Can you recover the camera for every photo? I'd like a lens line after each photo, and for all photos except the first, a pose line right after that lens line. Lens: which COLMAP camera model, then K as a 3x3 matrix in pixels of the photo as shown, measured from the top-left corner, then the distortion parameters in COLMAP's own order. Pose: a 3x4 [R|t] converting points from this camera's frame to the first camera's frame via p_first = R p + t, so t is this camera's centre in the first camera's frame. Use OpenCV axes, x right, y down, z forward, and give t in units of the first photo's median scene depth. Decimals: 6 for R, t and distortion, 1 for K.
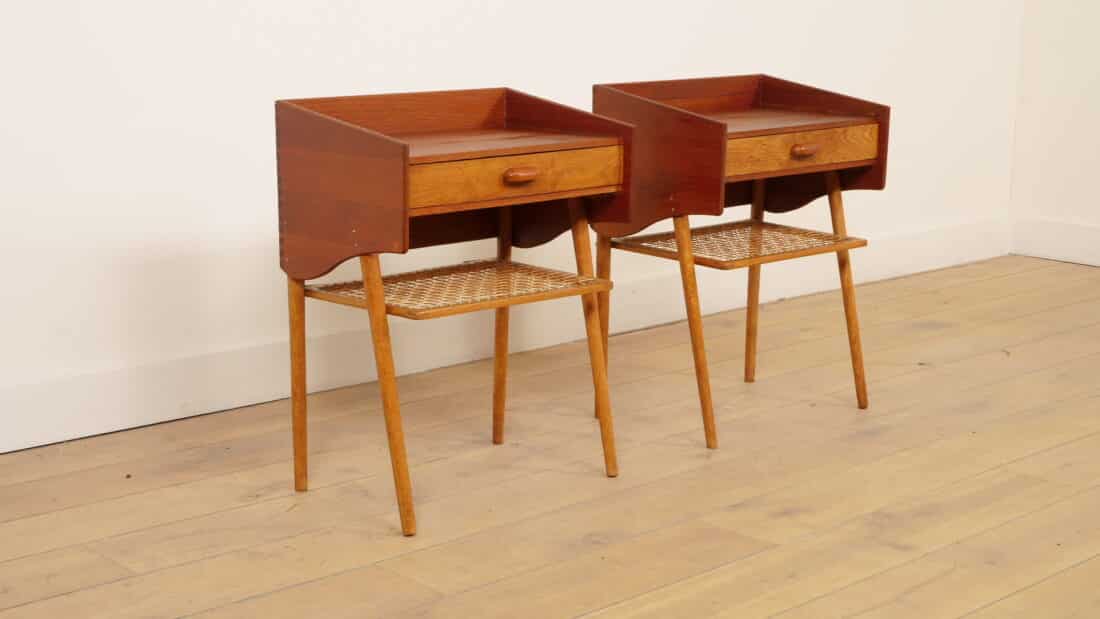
lens RADIAL K [[1690.1, 0, 550.0], [0, 1690.1, 309.5], [0, 0, 1]] dist [-0.016074, -0.028569]
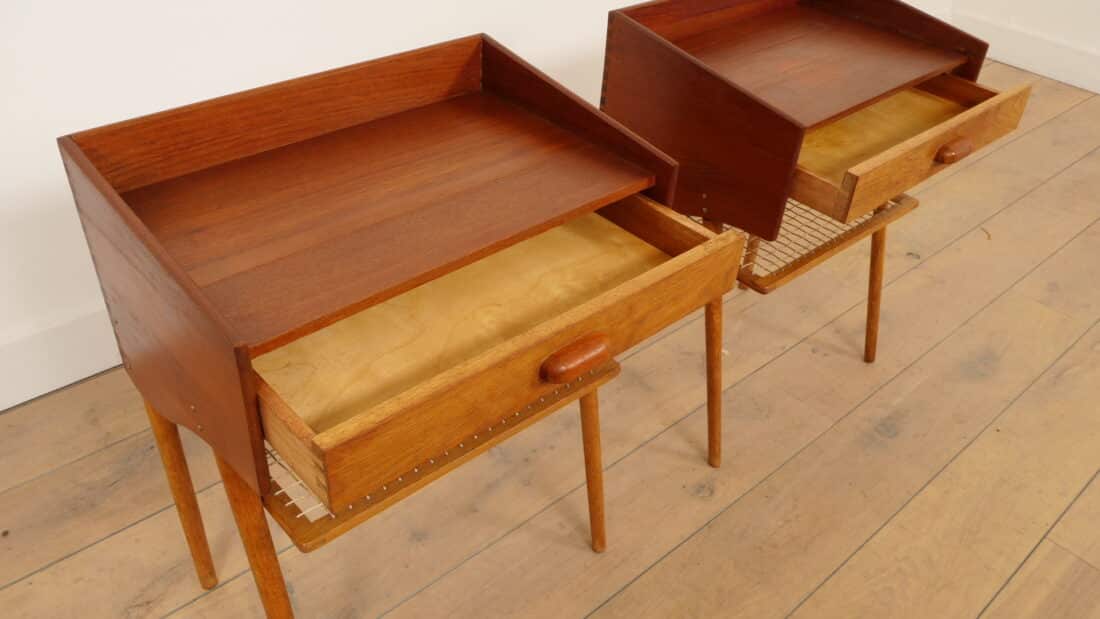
lens RADIAL K [[897.2, 0, 550.0], [0, 897.2, 309.5], [0, 0, 1]] dist [-0.060719, 0.045507]
pose [[0.998692, 0.049541, 0.012673, 0.002230], [-0.050373, 0.910426, 0.410594, -0.178484], [0.008803, -0.410695, 0.911730, 0.626233]]
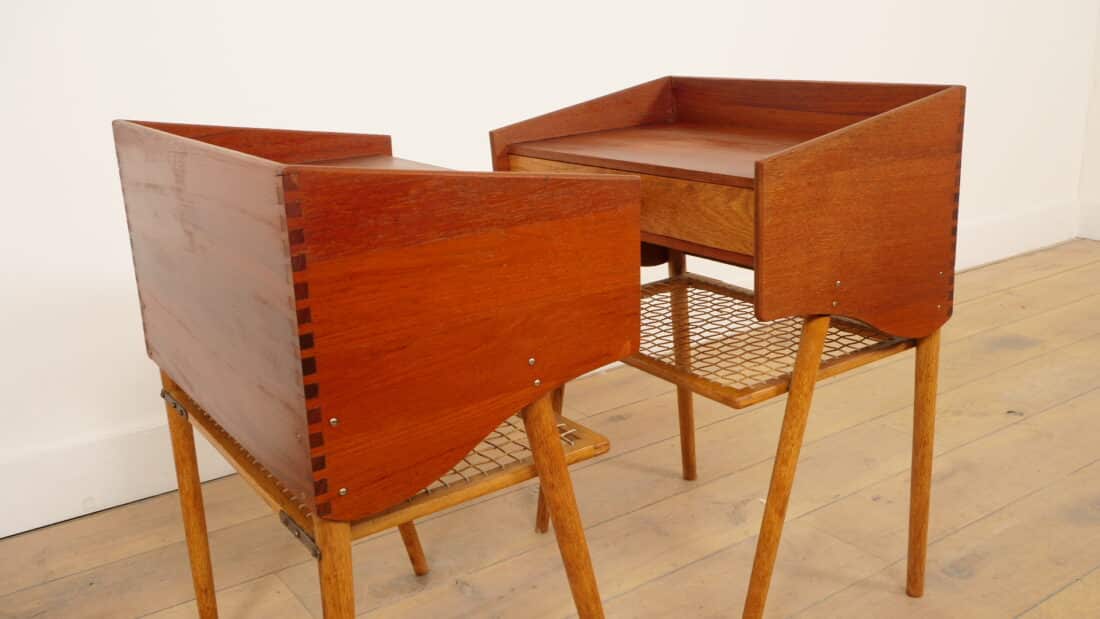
lens RADIAL K [[1039.8, 0, 550.0], [0, 1039.8, 309.5], [0, 0, 1]] dist [-0.037763, 0.002197]
pose [[-0.161084, 0.274301, -0.948056, 0.553895], [-0.153833, 0.941882, 0.298653, -0.173848], [0.974878, 0.193950, -0.109526, 1.060895]]
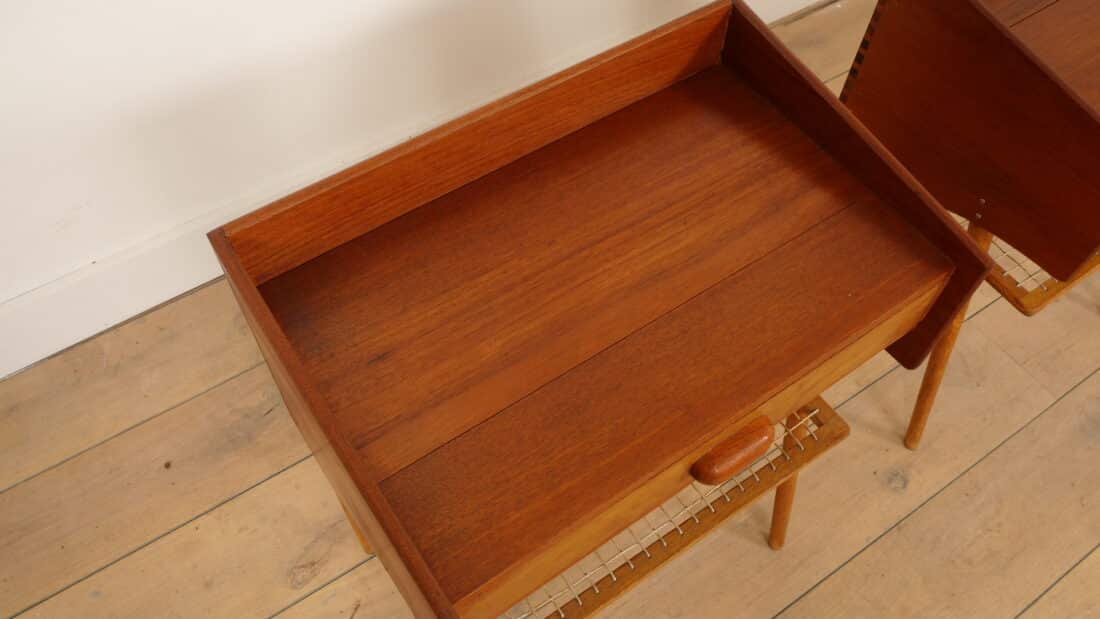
lens RADIAL K [[900.2, 0, 550.0], [0, 900.2, 309.5], [0, 0, 1]] dist [-0.023983, 0.005299]
pose [[0.986365, 0.144745, -0.078316, -0.045412], [-0.050149, 0.717590, 0.694658, -0.246531], [0.156747, -0.681258, 0.715064, 0.736292]]
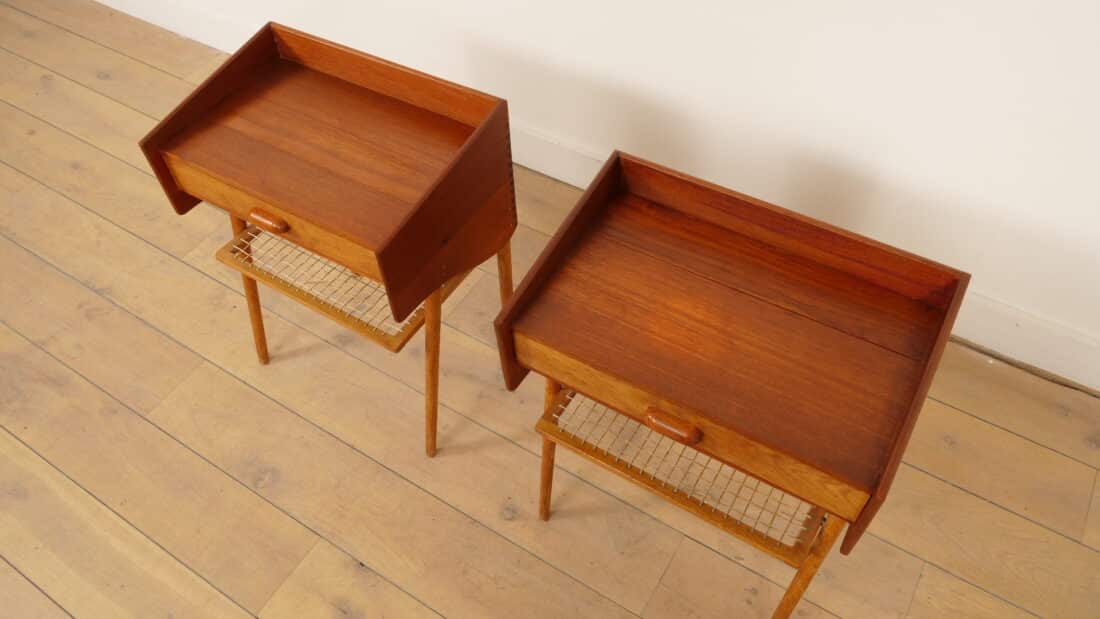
lens RADIAL K [[793.6, 0, 550.0], [0, 793.6, 309.5], [0, 0, 1]] dist [-0.047042, -0.000271]
pose [[0.253071, 0.734003, -0.630234, 0.311725], [-0.153924, 0.673691, 0.722806, -0.354147], [0.955124, -0.085913, 0.283473, 0.897460]]
